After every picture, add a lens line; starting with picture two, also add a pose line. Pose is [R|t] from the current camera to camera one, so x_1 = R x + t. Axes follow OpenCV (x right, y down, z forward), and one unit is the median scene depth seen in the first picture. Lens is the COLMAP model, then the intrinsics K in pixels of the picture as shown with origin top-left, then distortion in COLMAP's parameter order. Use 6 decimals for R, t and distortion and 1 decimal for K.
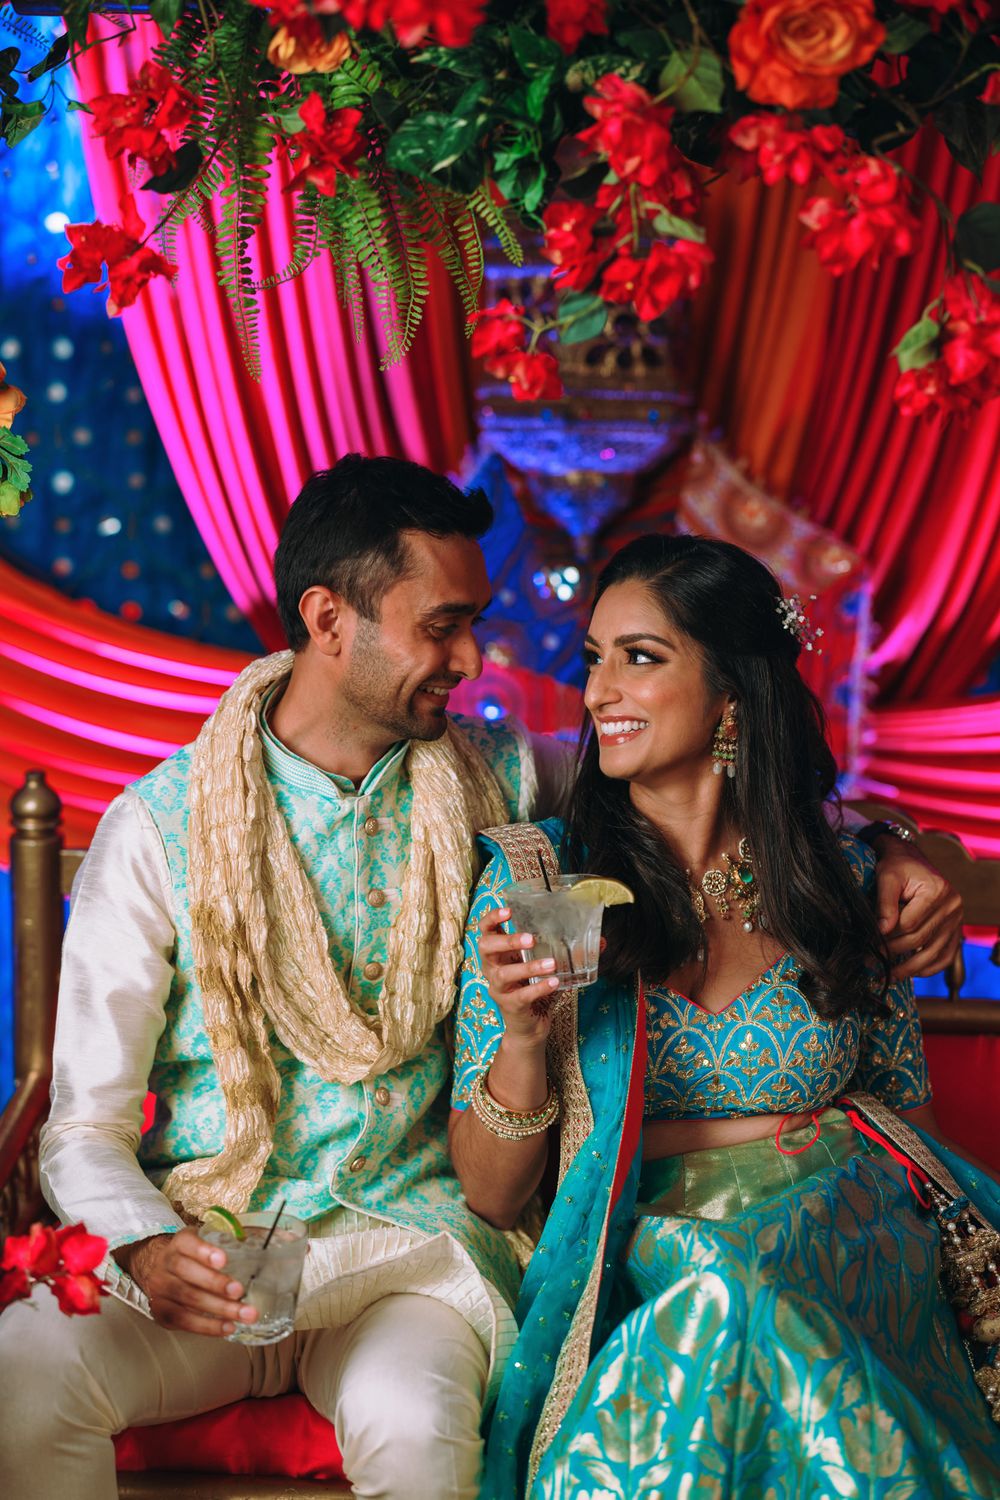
lens RADIAL K [[3762.8, 0, 508.6], [0, 3762.8, 751.8], [0, 0, 1]] dist [0.021377, 0.000000]
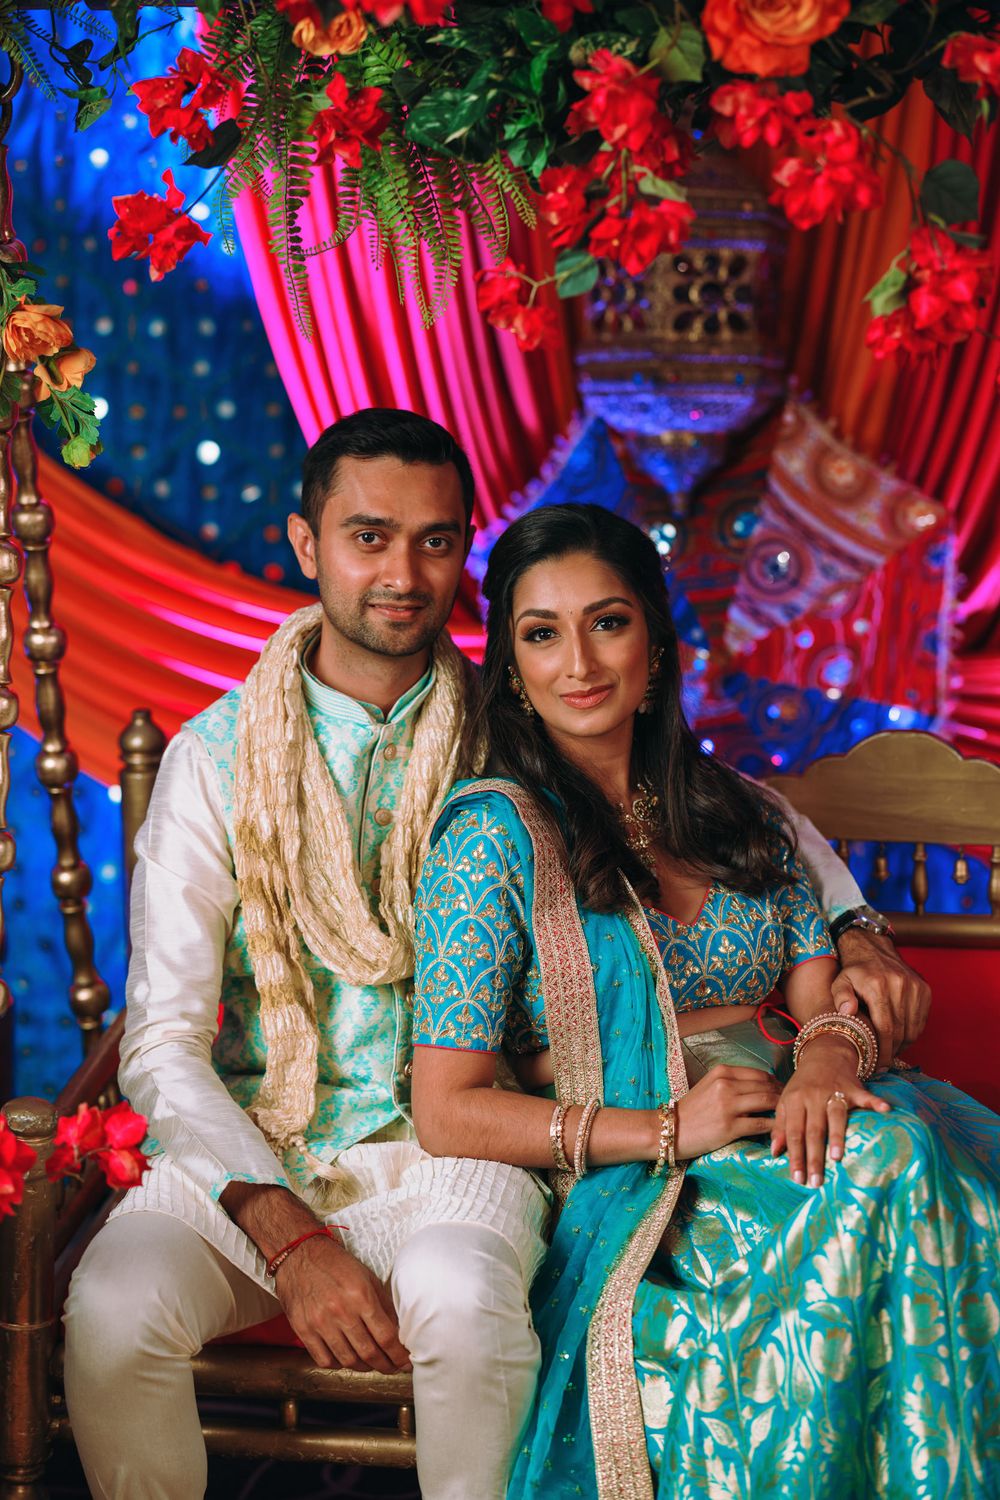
lens RADIAL K [[3762.8, 0, 506.2], [0, 3762.8, 744.5], [0, 0, 1]] dist [0.021377, 0.000000]
pose [[0.995937, -0.006587, -0.089816, 0.092834], [0.006256, 0.999973, -0.003969, 0.024199], [0.089839, 0.003391, 0.995950, -0.082122]]
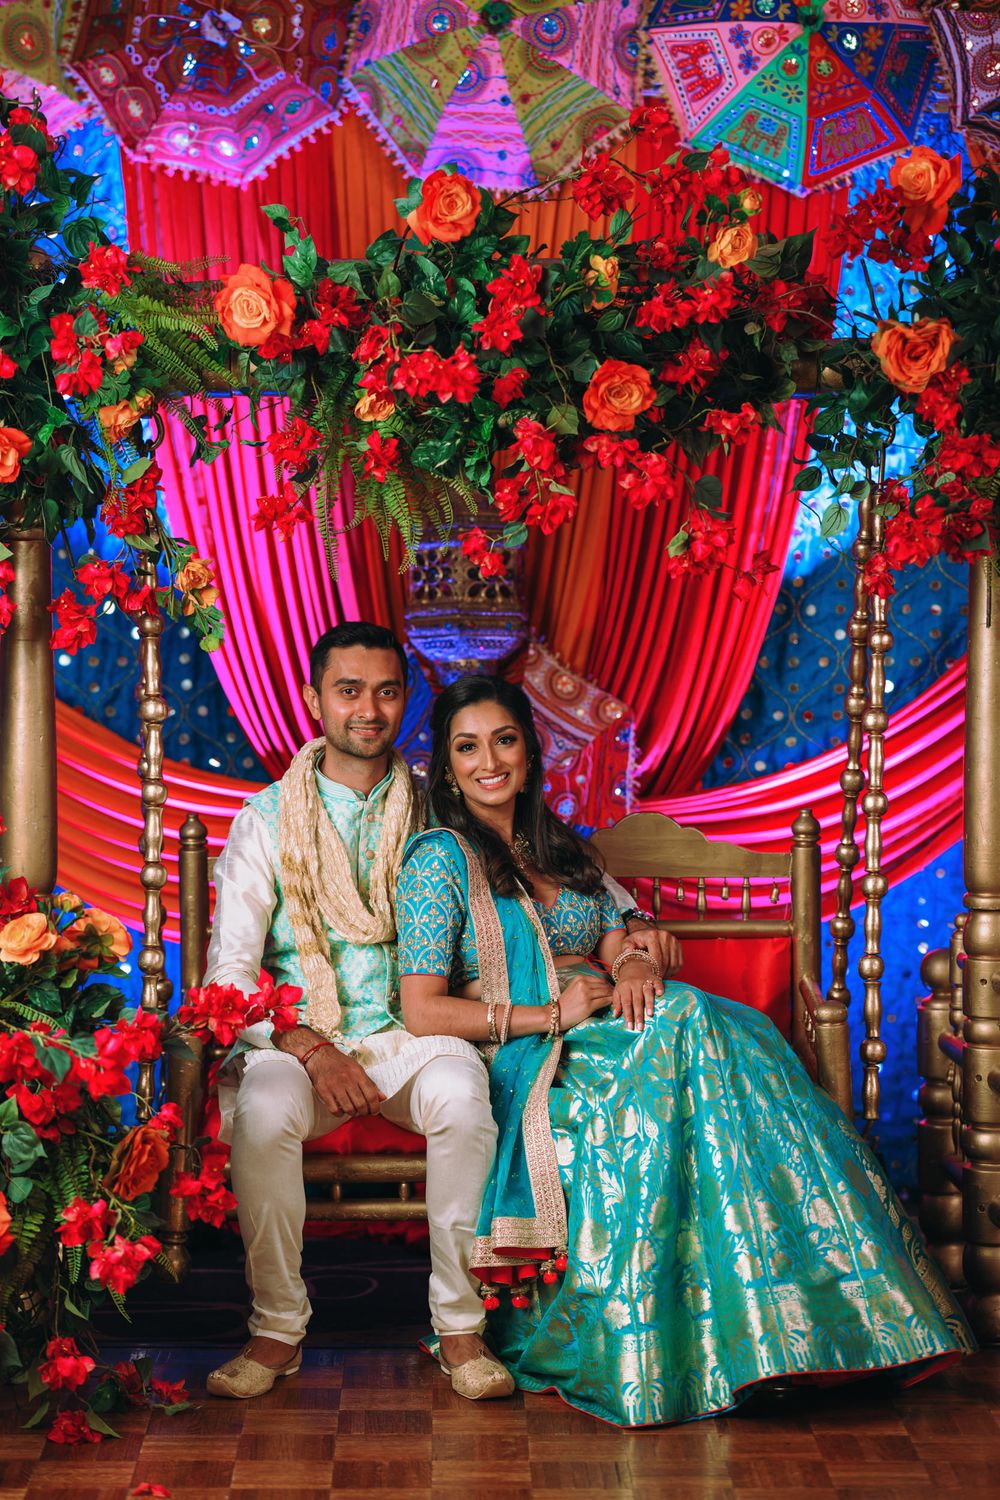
lens RADIAL K [[3762.8, 0, 498.2], [0, 3762.8, 745.4], [0, 0, 1]] dist [0.021377, 0.000000]
pose [[0.995429, -0.029125, 0.090956, -0.172971], [0.039221, 0.993016, -0.111265, 0.218233], [-0.087080, 0.114324, 0.989620, -0.977078]]
